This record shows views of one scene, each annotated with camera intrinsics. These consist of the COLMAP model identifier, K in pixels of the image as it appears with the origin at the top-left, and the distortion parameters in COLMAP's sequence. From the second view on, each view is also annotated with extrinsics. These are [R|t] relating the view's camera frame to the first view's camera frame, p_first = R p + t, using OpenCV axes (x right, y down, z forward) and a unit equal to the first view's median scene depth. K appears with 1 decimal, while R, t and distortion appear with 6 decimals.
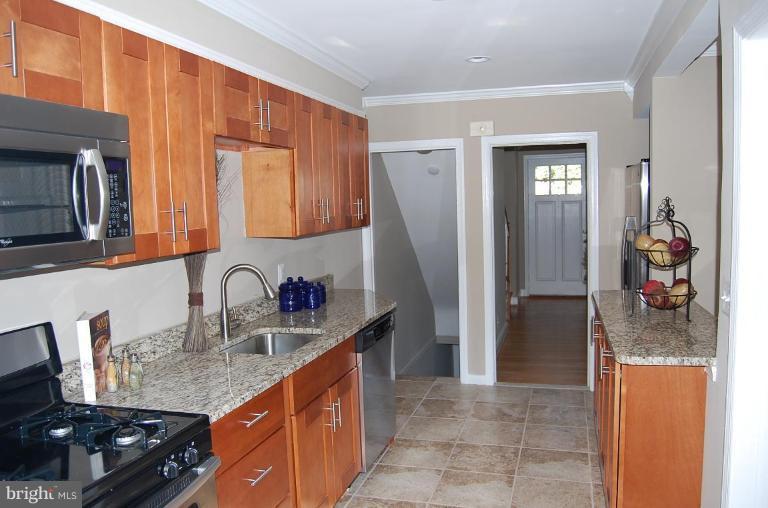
lens RADIAL K [[601.0, 0, 384.0], [0, 601.0, 254.0], [0, 0, 1]] dist [-0.095966, 0.033890]
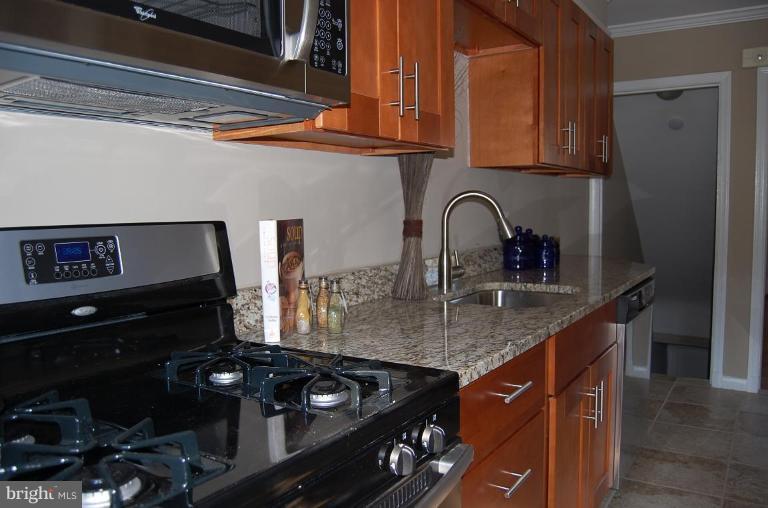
lens RADIAL K [[601.0, 0, 384.0], [0, 601.0, 254.0], [0, 0, 1]] dist [-0.095966, 0.033890]
pose [[0.956977, 0.042883, -0.286978, -0.175632], [-0.041973, 0.999075, 0.009325, 0.132223], [0.287113, 0.003121, 0.957892, 0.357003]]
